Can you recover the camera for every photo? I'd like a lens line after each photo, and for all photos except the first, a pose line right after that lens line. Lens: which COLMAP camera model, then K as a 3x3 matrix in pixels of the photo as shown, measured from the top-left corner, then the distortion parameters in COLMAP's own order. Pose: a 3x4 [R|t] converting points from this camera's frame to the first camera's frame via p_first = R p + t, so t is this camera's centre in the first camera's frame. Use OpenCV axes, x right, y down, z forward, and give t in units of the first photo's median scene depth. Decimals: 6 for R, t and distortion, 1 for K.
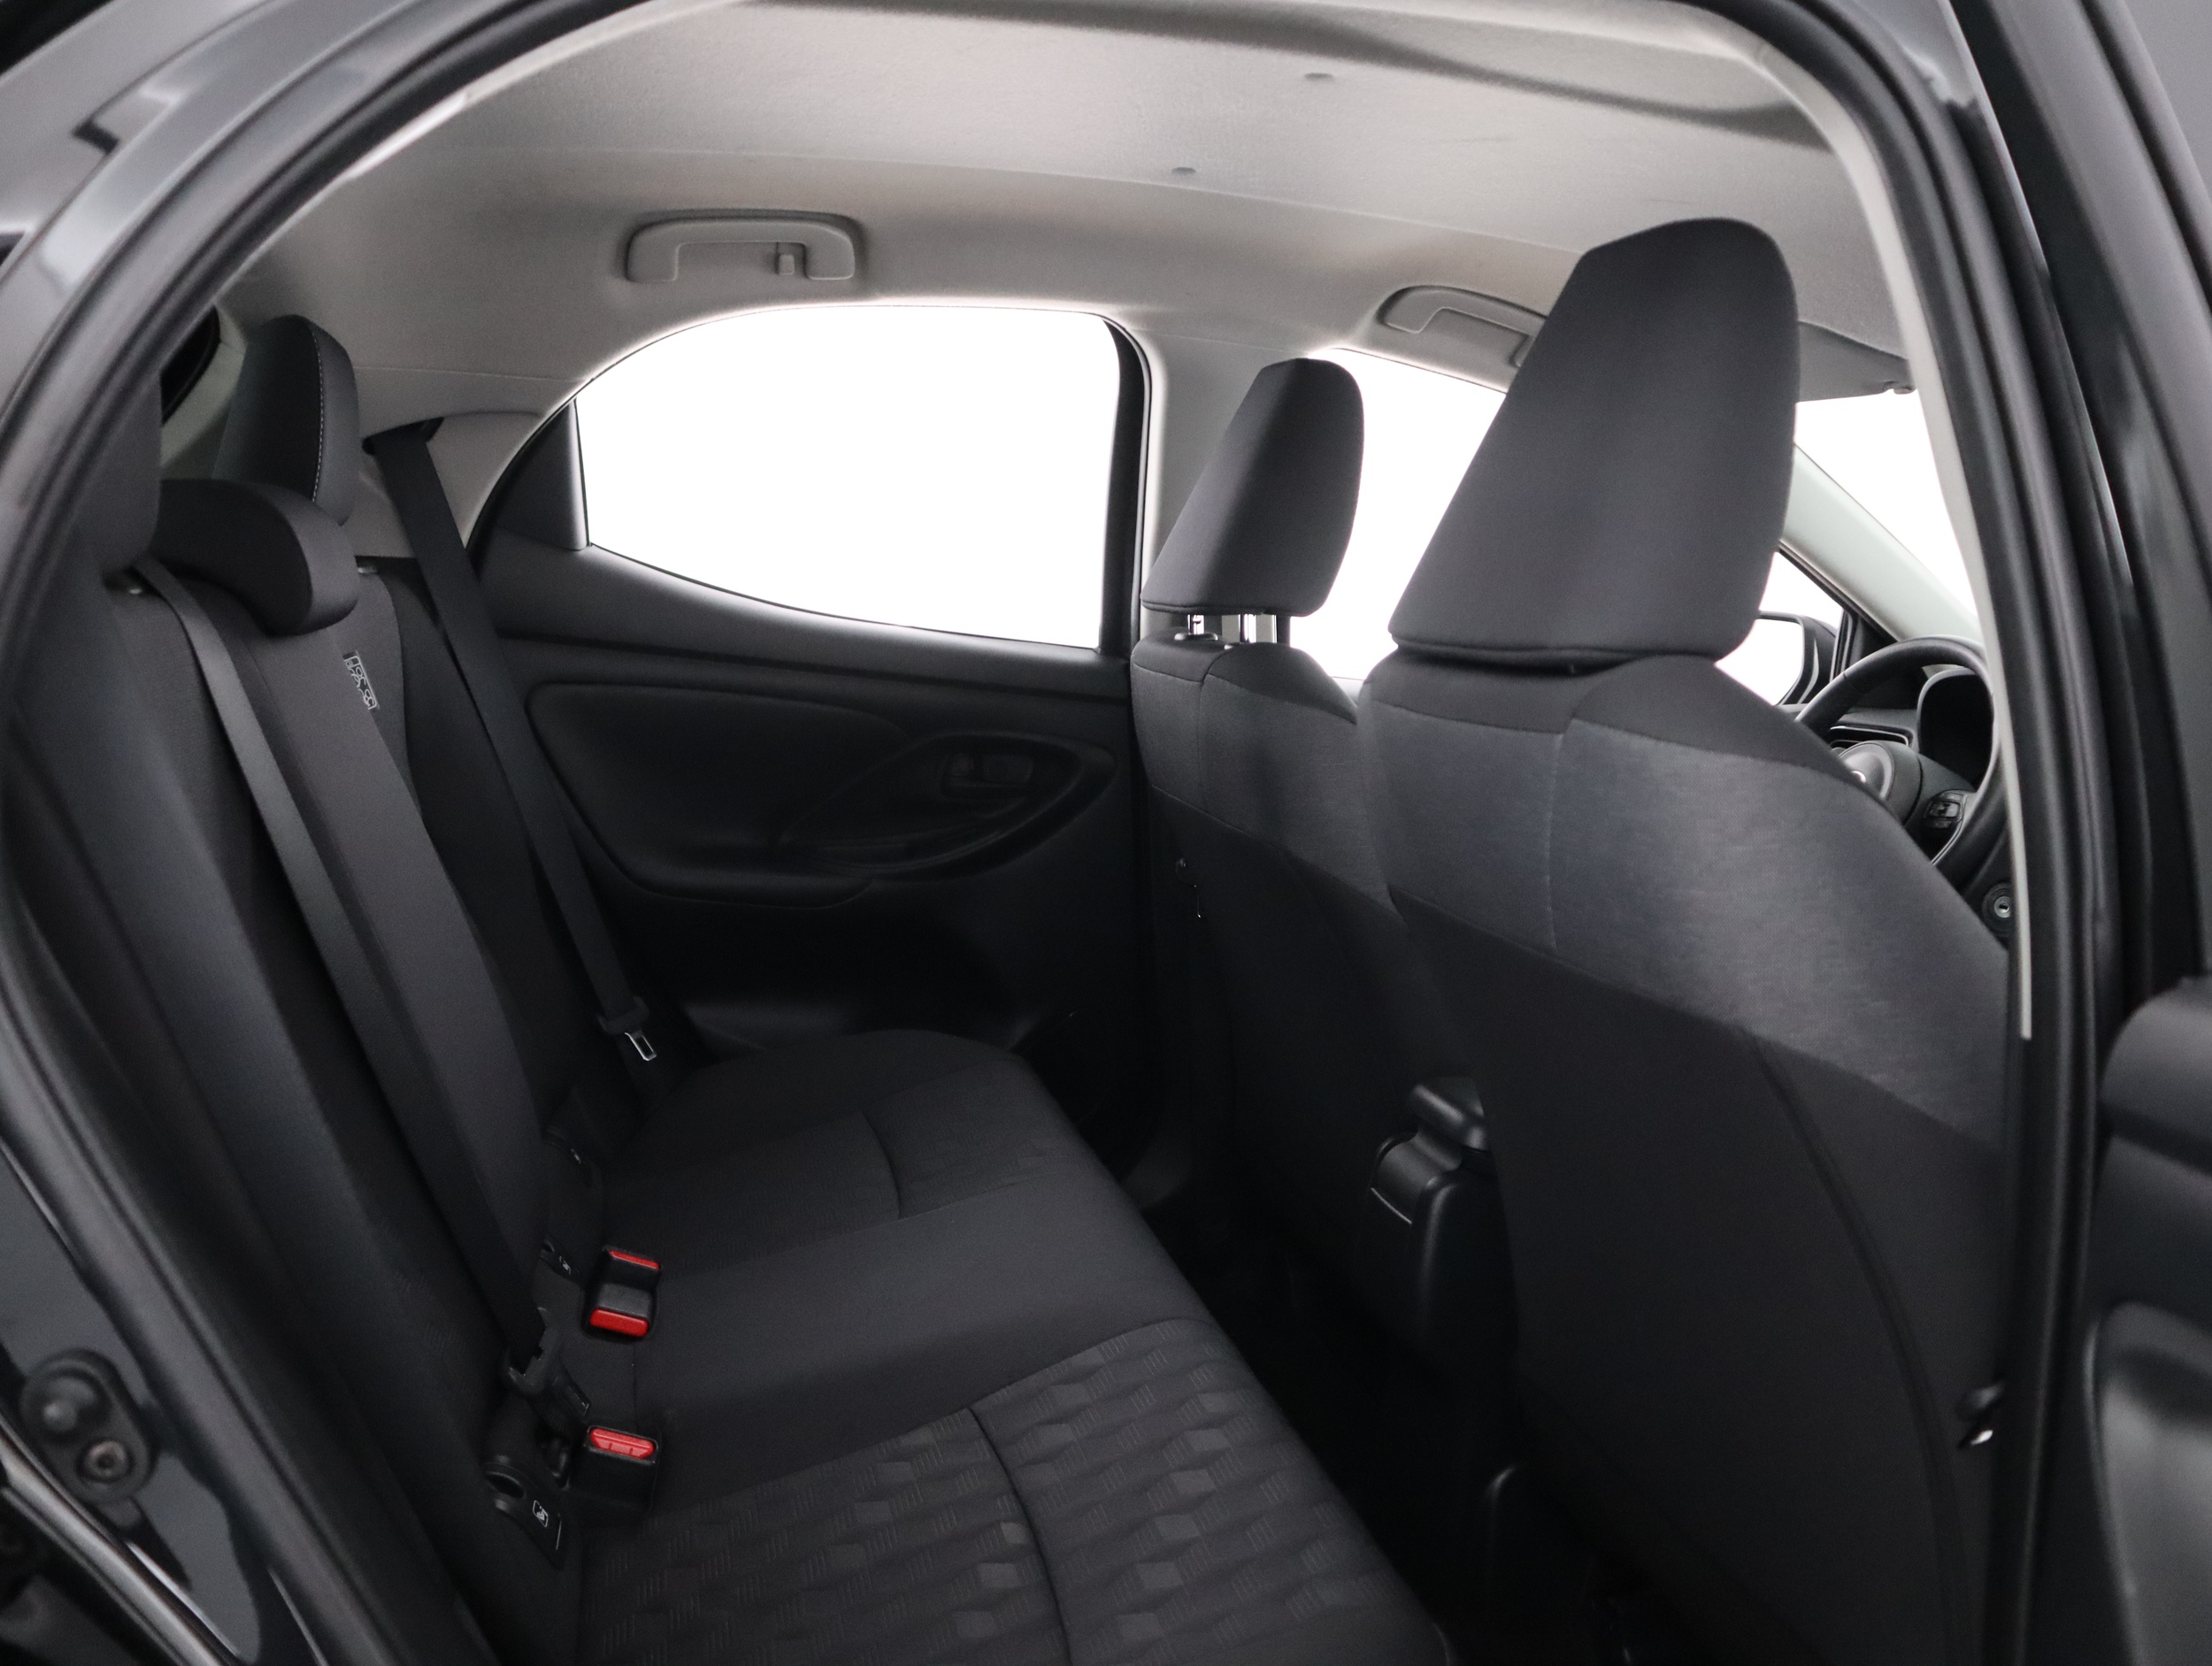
lens RADIAL K [[1648.1, 0, 1106.0], [0, 1648.1, 833.0], [0, 0, 1]] dist [-0.111977, 0.057390]
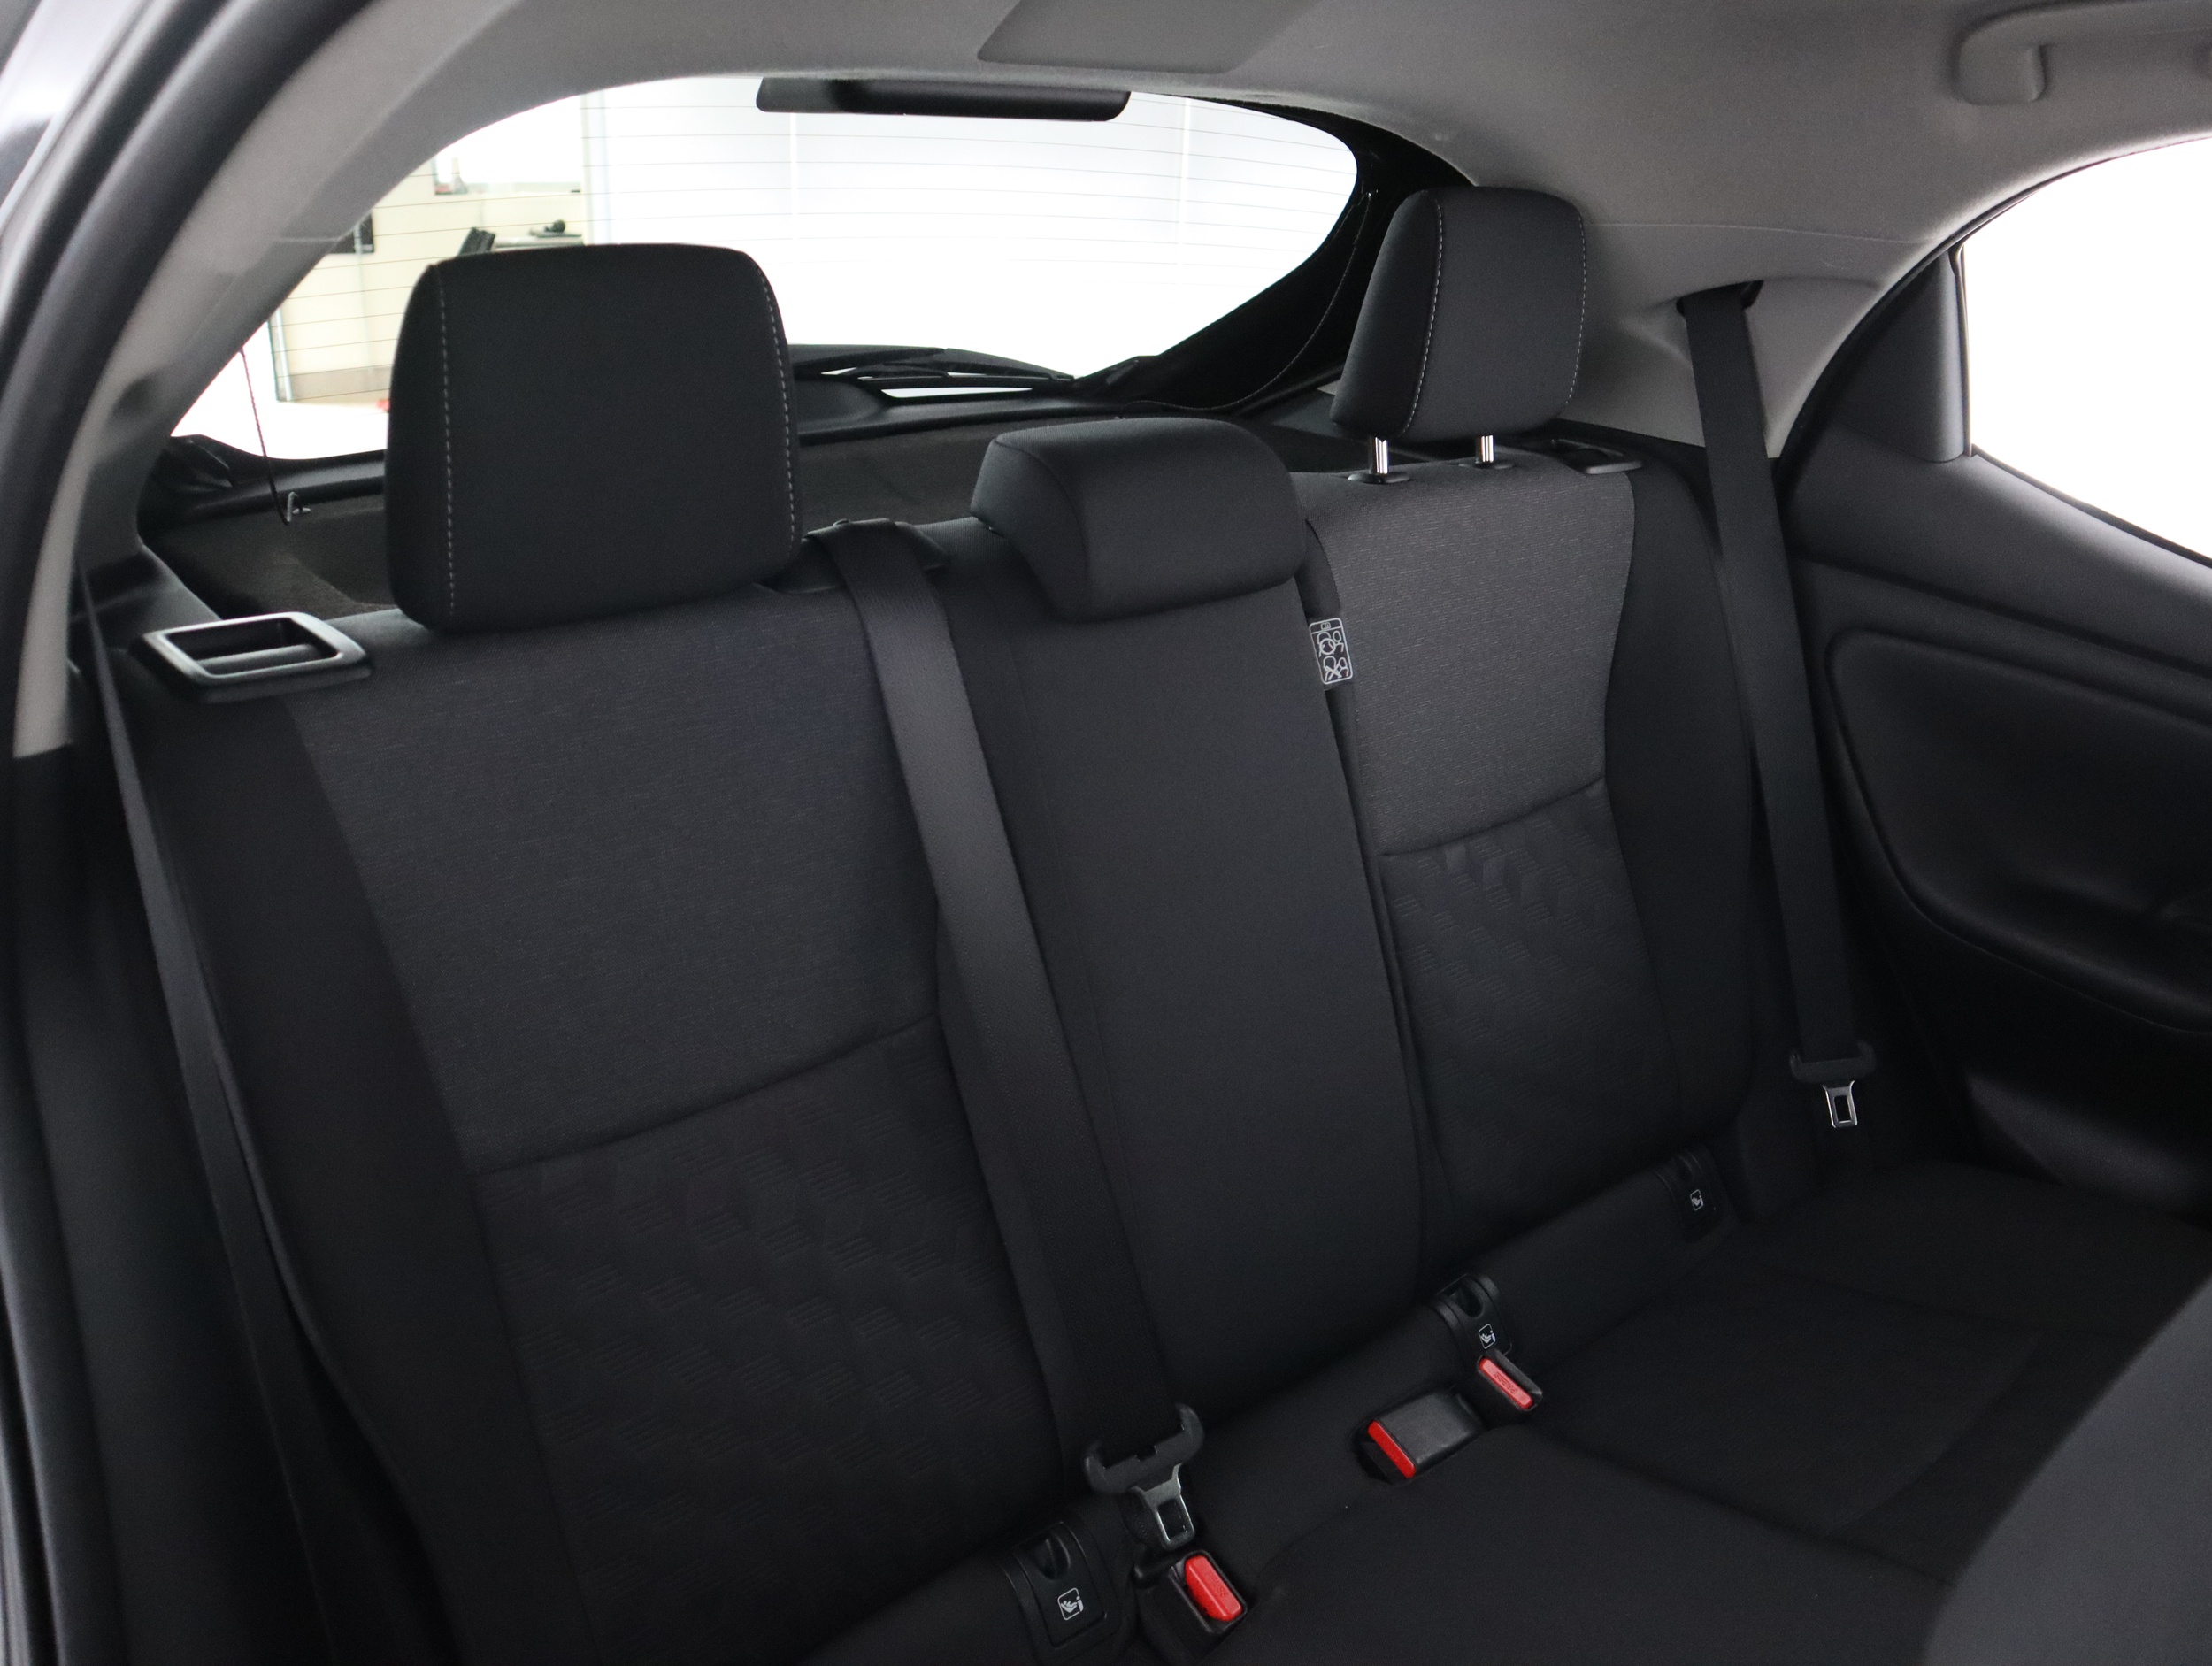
lens RADIAL K [[1648.1, 0, 1106.0], [0, 1648.1, 833.0], [0, 0, 1]] dist [-0.111977, 0.057390]
pose [[0.442709, 0.321759, -0.836947, 0.182709], [-0.170030, 0.946588, 0.273971, -0.161237], [0.880397, 0.021016, 0.473772, 0.352069]]
